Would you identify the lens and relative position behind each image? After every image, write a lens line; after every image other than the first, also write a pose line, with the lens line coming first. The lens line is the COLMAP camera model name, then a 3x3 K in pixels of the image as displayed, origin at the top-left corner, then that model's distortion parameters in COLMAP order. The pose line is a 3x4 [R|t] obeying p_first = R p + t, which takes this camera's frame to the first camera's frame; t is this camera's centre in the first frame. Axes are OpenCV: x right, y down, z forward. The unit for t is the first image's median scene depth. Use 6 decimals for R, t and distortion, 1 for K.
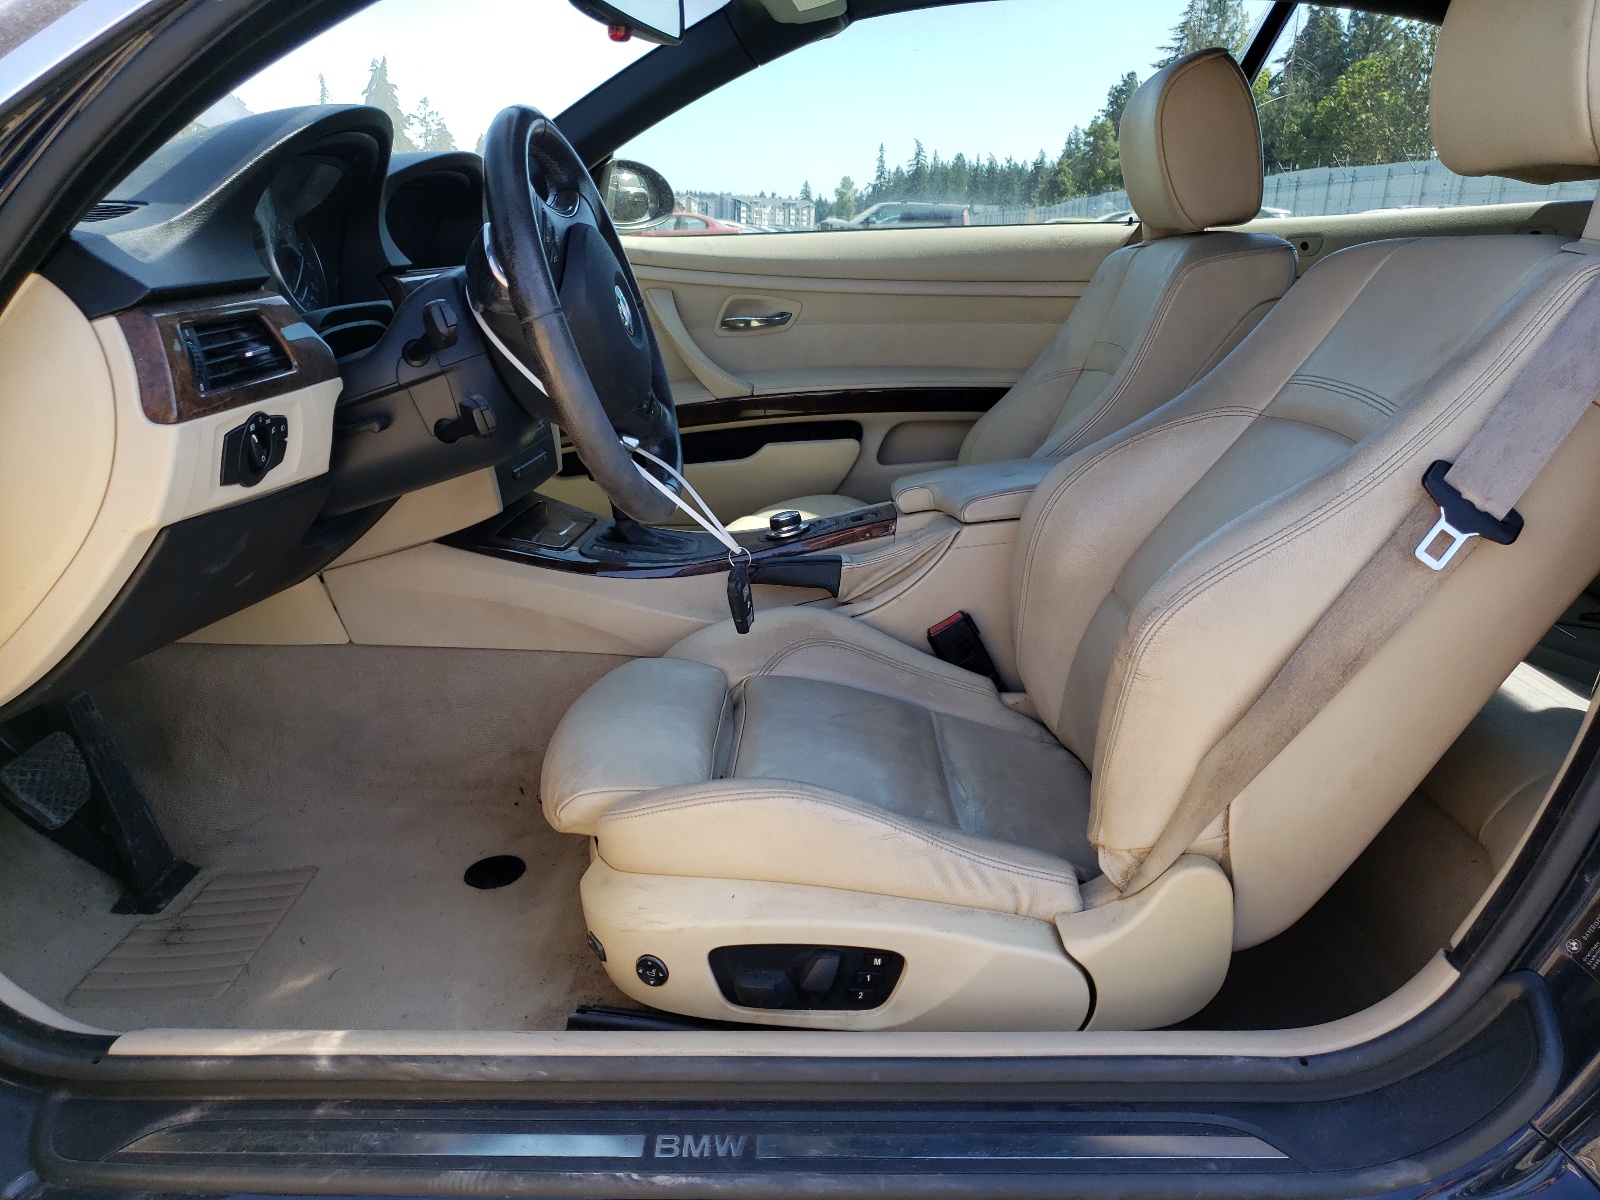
lens RADIAL K [[1235.9, 0, 800.0], [0, 1235.9, 600.0], [0, 0, 1]] dist [0.043923, 0.001316]
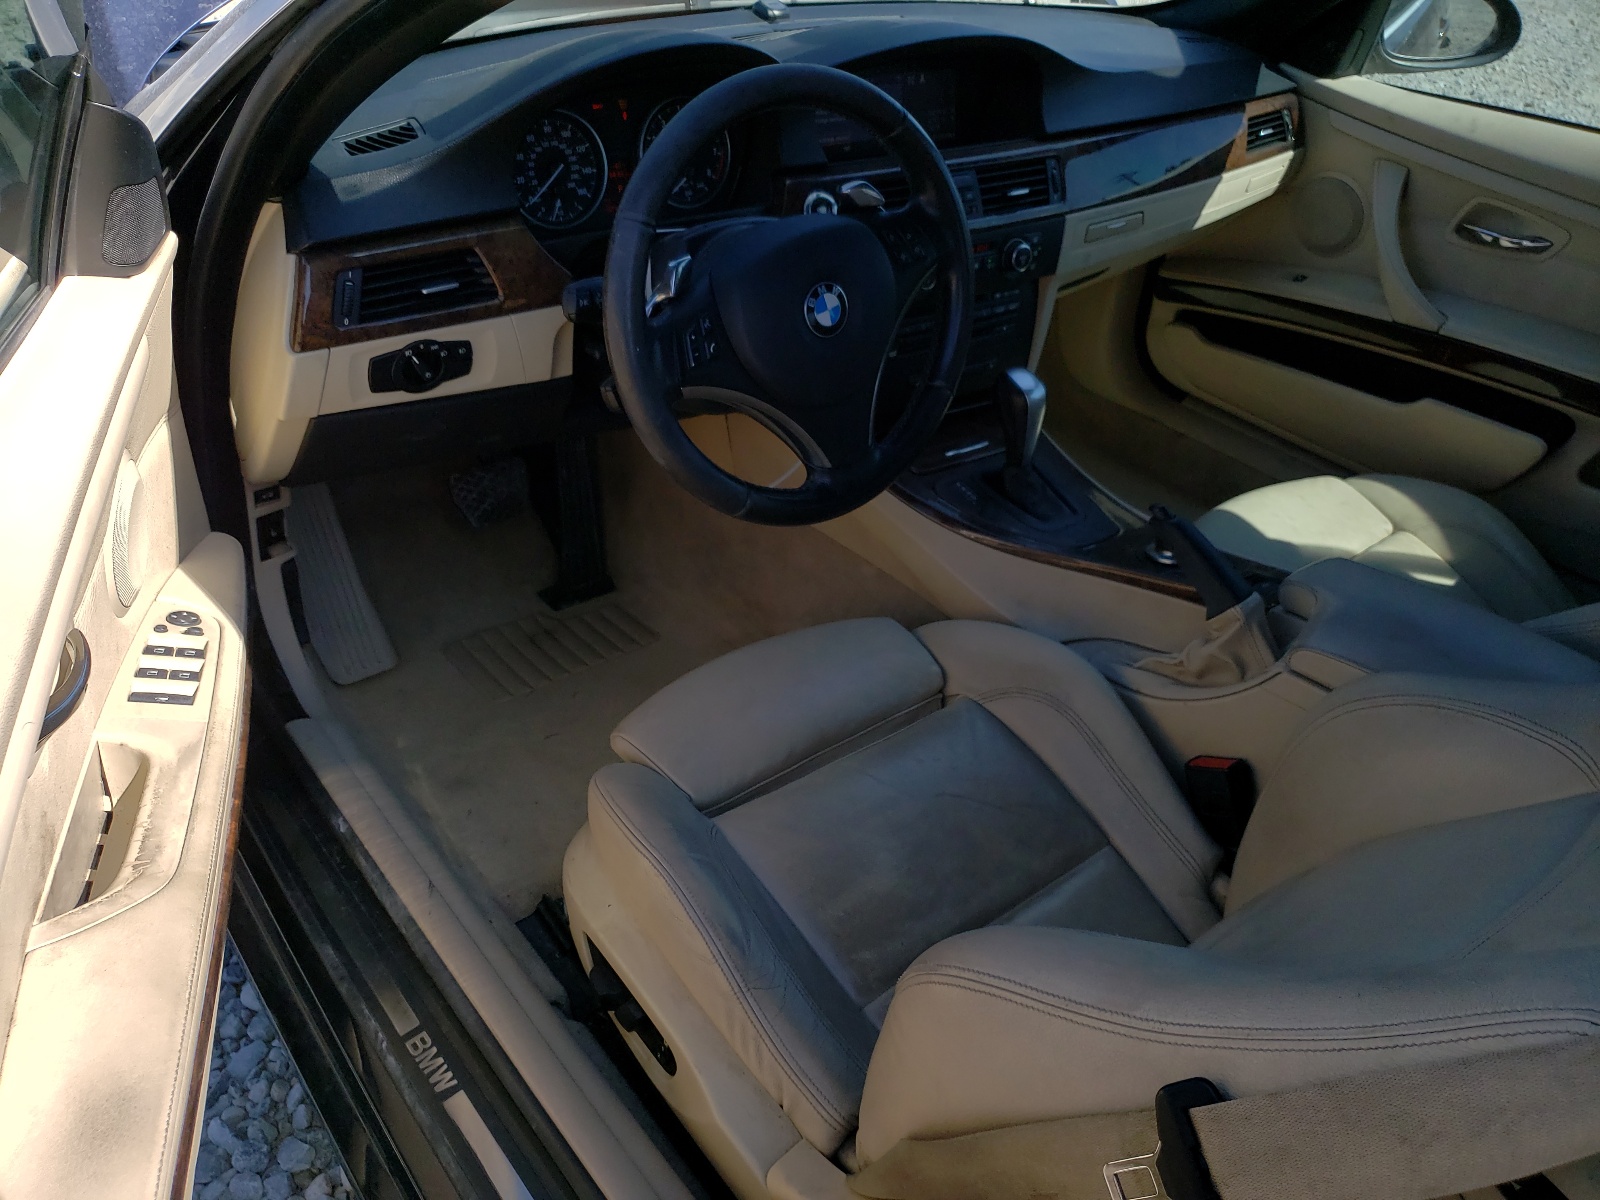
lens RADIAL K [[1235.9, 0, 800.0], [0, 1235.9, 600.0], [0, 0, 1]] dist [0.043923, 0.001316]
pose [[0.648275, 0.482871, -0.588706, 0.607751], [-0.307127, 0.873326, 0.378119, -0.488204], [0.696715, -0.064318, 0.714459, 0.389422]]
